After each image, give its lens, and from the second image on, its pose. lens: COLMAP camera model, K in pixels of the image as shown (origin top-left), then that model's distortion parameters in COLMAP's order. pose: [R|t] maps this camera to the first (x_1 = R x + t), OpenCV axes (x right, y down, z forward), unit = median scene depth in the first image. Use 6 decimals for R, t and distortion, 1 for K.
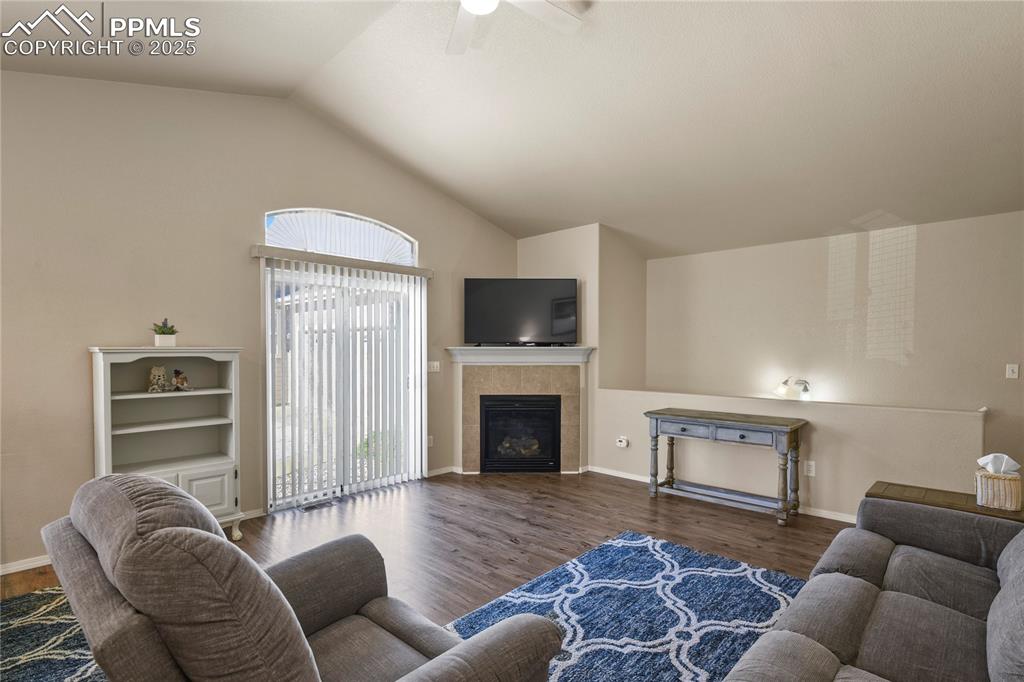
lens RADIAL K [[494.4, 0, 512.0], [0, 494.4, 341.0], [0, 0, 1]] dist [0.000529, -0.000114]
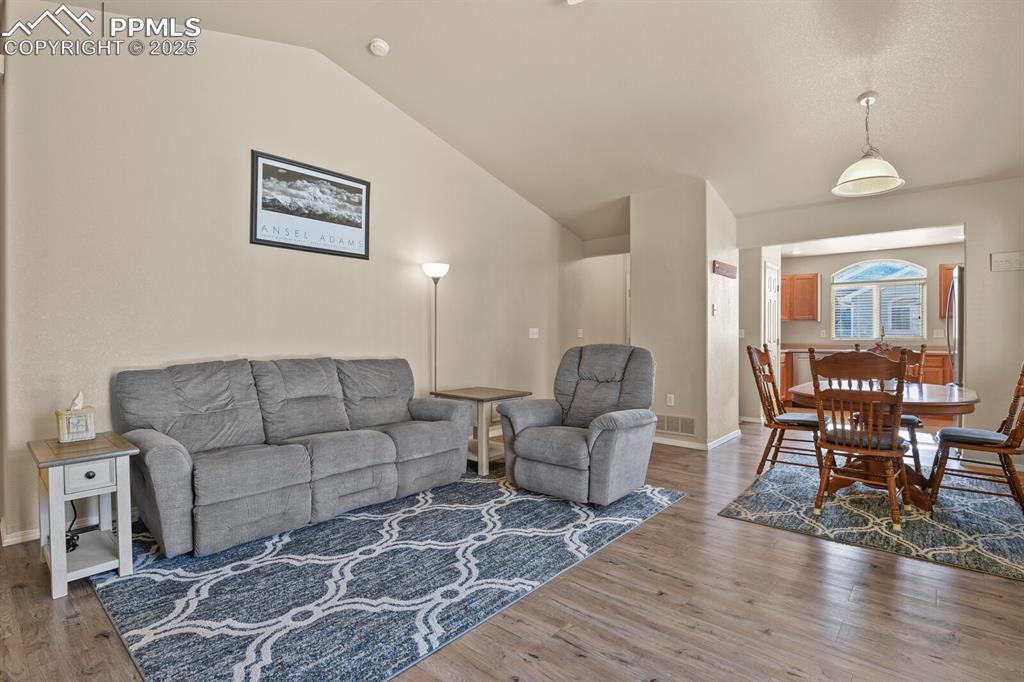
lens RADIAL K [[498.3, 0, 512.5], [0, 498.3, 343.4], [0, 0, 1]] dist [-0.011534, -0.001080]
pose [[-0.999389, 0.001519, -0.034912, 0.047598], [0.001483, 0.999998, 0.001072, 0.099827], [0.034914, 0.001019, -0.999390, 1.737190]]
